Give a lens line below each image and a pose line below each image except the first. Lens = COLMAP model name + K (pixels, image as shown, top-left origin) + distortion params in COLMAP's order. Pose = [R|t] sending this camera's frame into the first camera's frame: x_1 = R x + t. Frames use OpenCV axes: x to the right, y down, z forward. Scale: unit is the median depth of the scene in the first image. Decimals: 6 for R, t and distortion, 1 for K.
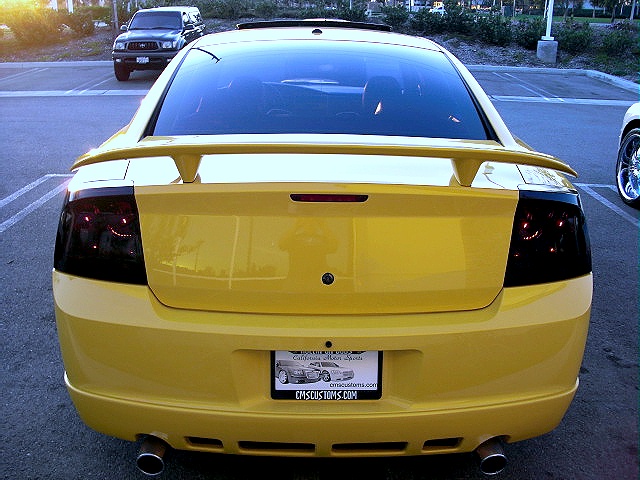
lens RADIAL K [[635.0, 0, 320.1], [0, 635.0, 242.9], [0, 0, 1]] dist [-0.109424, 0.000000]
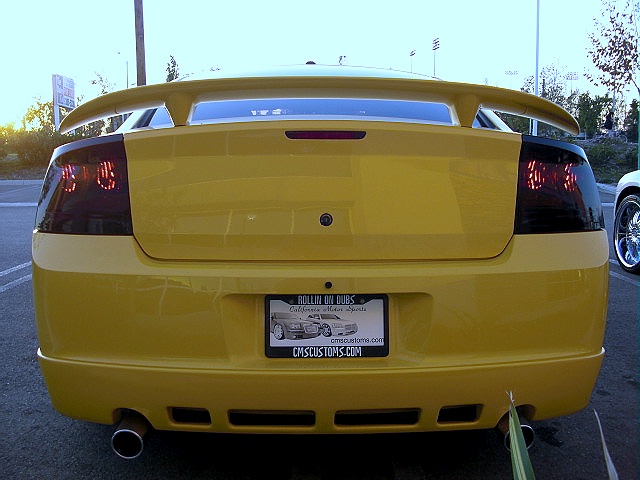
lens RADIAL K [[635.0, 0, 318.6], [0, 635.0, 240.0], [0, 0, 1]] dist [-0.109424, 0.000000]
pose [[0.999819, -0.018204, 0.005593, -0.004273], [0.018967, 0.978163, -0.206972, 0.269741], [-0.001704, 0.207041, 0.978331, 0.089156]]
